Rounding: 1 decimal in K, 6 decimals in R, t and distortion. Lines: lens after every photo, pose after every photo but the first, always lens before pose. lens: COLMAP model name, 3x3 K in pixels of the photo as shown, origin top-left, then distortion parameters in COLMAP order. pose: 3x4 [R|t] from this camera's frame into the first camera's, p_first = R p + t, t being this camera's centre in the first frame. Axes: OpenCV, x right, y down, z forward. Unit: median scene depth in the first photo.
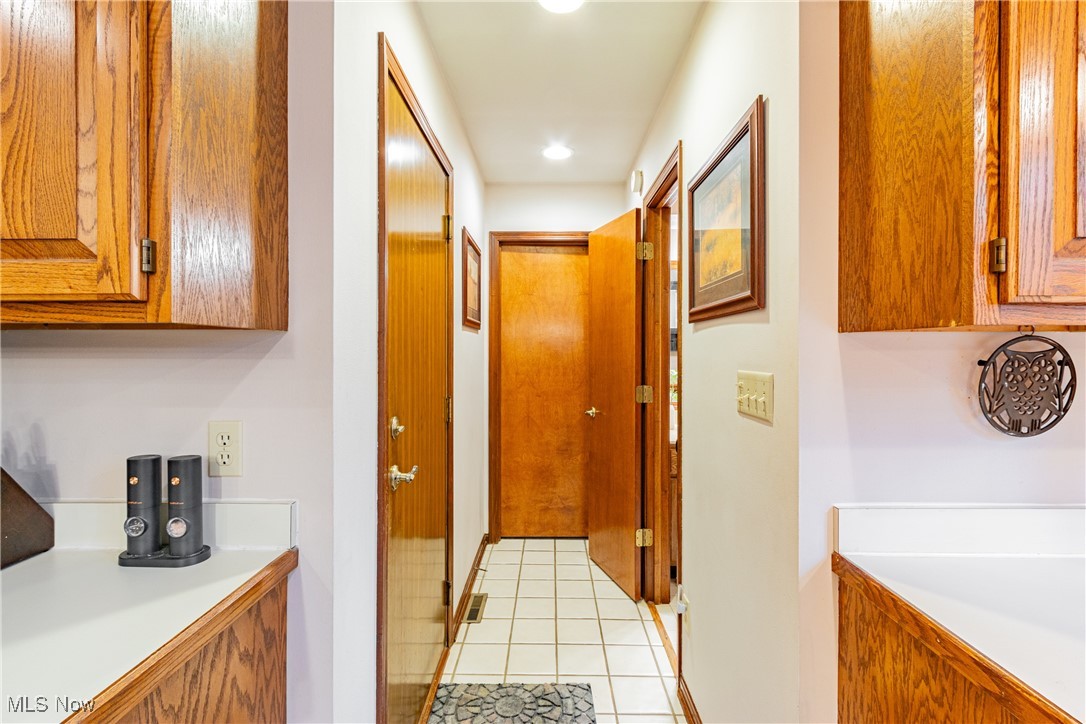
lens RADIAL K [[500.2, 0, 559.8], [0, 500.2, 351.6], [0, 0, 1]] dist [-0.017205, -0.000484]
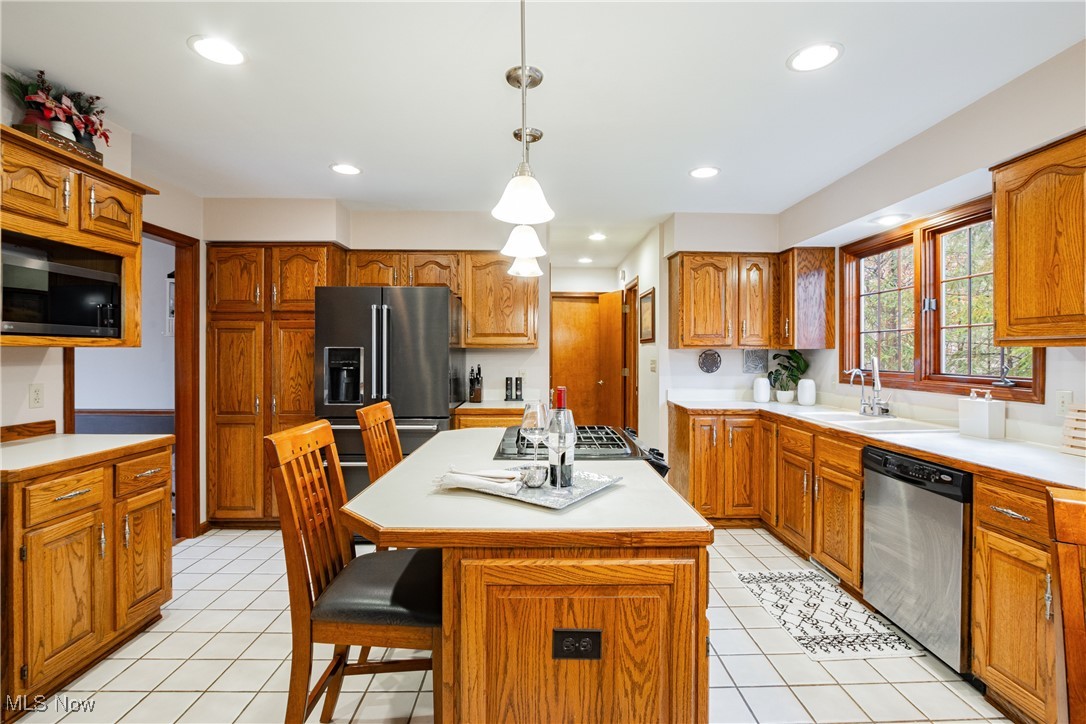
lens RADIAL K [[500.2, 0, 546.3], [0, 500.2, 353.4], [0, 0, 1]] dist [-0.017205, -0.000484]
pose [[0.999999, 0.000966, -0.001343, -0.165291], [-0.000964, 0.999999, 0.001159, -0.001319], [0.001344, -0.001158, 0.999998, -1.121602]]
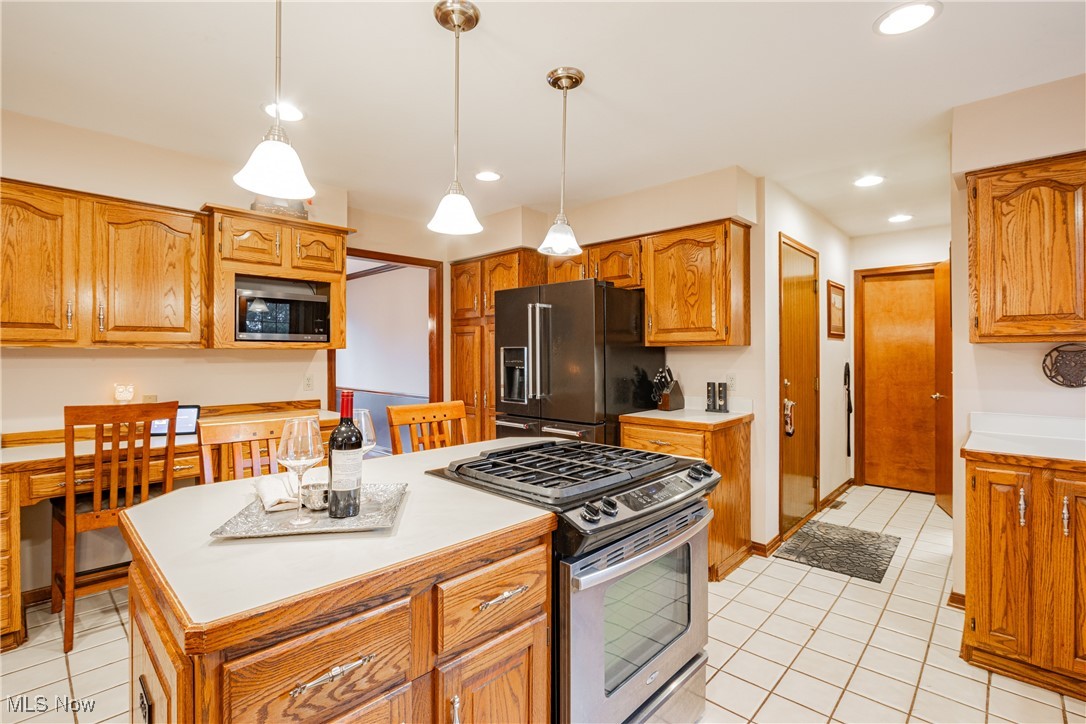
lens RADIAL K [[500.2, 0, 533.7], [0, 500.2, 353.9], [0, 0, 1]] dist [-0.017205, -0.000484]
pose [[0.706666, -0.002450, -0.707543, 0.254916], [0.001774, 0.999997, -0.001690, 0.004726], [0.707545, -0.000061, 0.706668, -0.783688]]
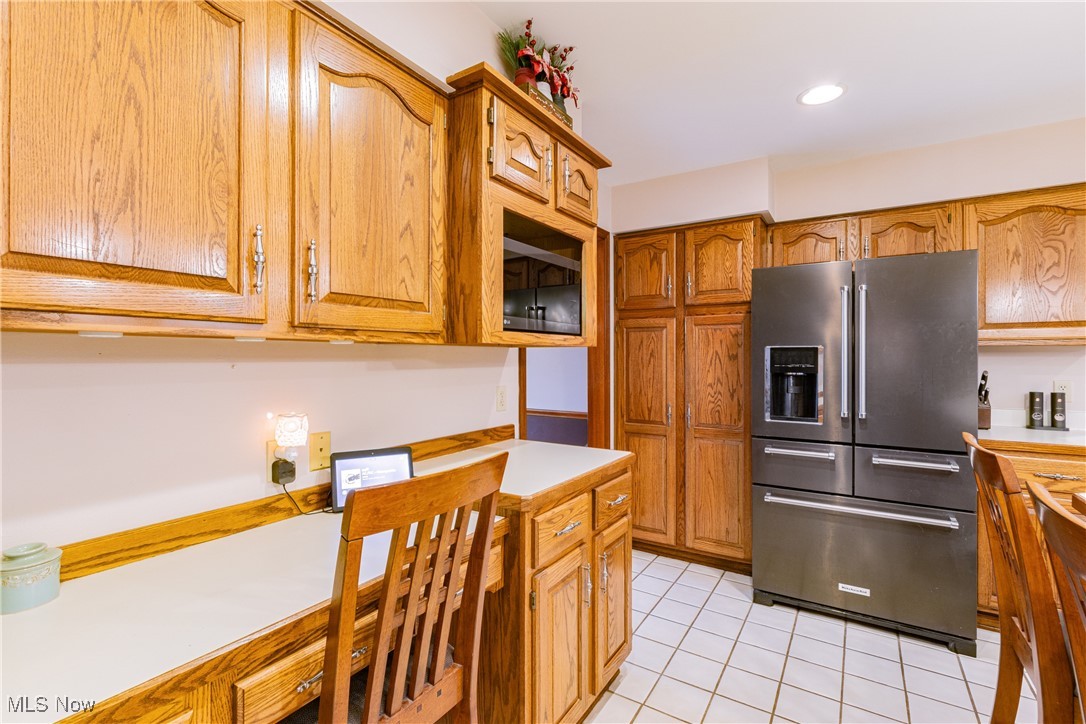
lens RADIAL K [[500.2, 0, 541.1], [0, 500.2, 359.8], [0, 0, 1]] dist [-0.017205, -0.000484]
pose [[0.828473, 0.003528, -0.560017, -0.516308], [0.000095, 0.999979, 0.006441, 0.004501], [0.560028, -0.005389, 0.828456, -0.929997]]
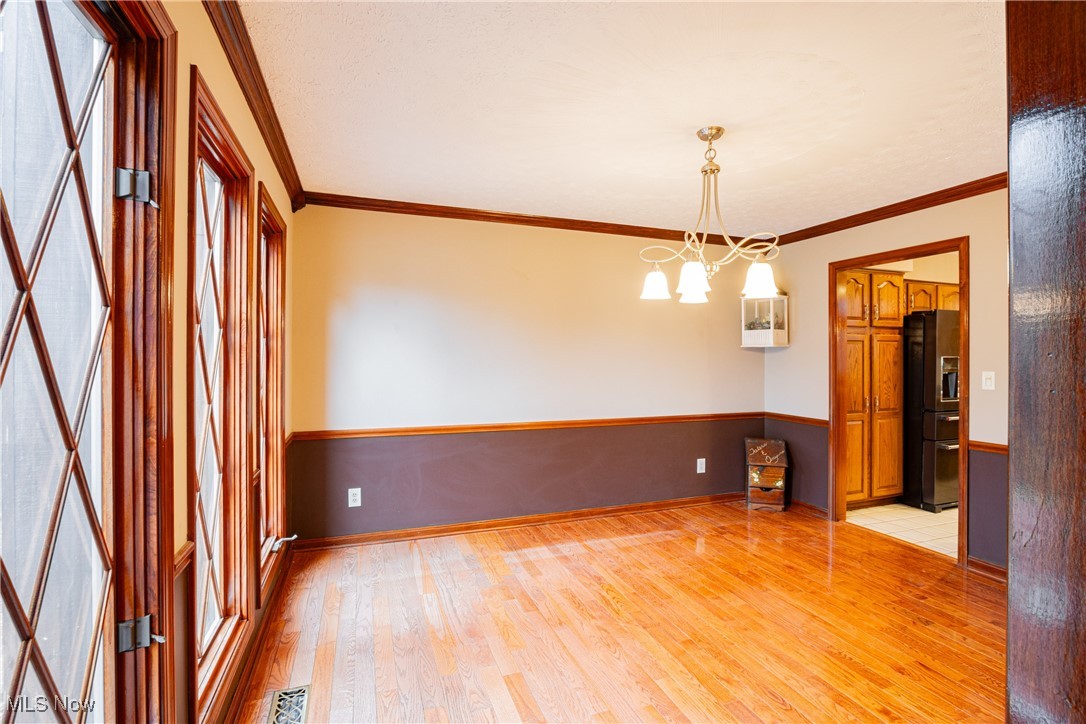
lens RADIAL K [[500.2, 0, 541.2], [0, 500.2, 358.6], [0, 0, 1]] dist [-0.017205, -0.000484]
pose [[0.946764, 0.002808, 0.321916, -2.286891], [-0.004352, 0.999982, 0.004079, -0.009923], [-0.321899, -0.005263, 0.946759, -0.971796]]
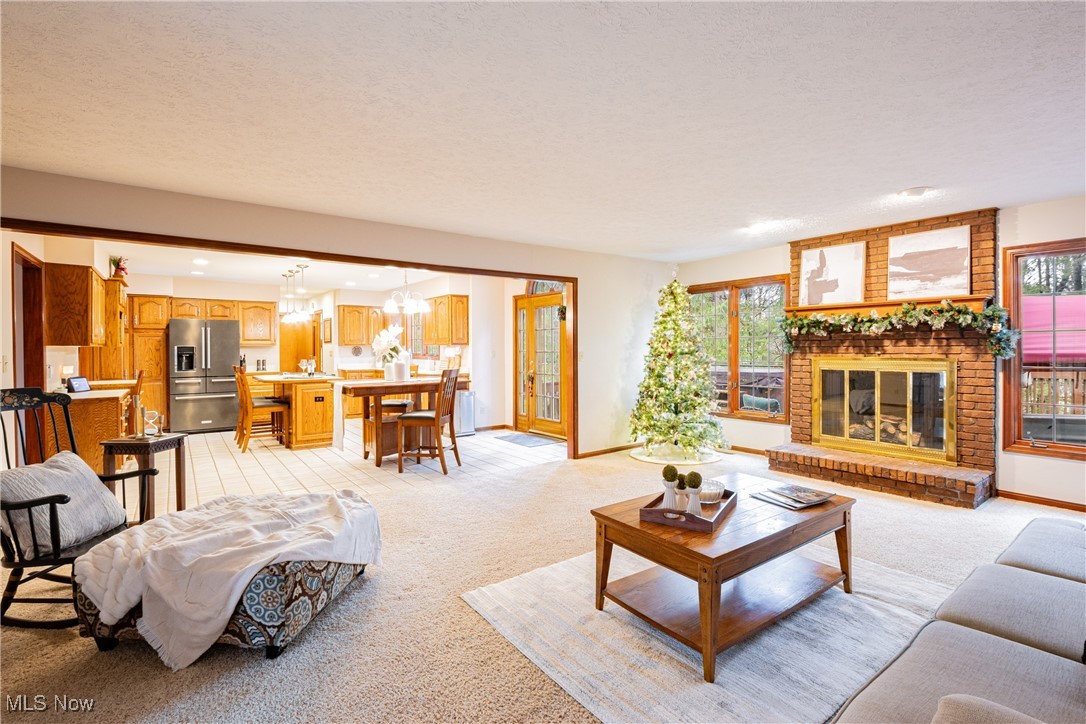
lens RADIAL K [[500.2, 0, 545.0], [0, 500.2, 356.9], [0, 0, 1]] dist [-0.017205, -0.000484]
pose [[0.812916, -0.014598, 0.582198, -0.620815], [0.003103, 0.999780, 0.020736, -0.004516], [-0.582372, -0.015050, 0.812783, -3.155274]]
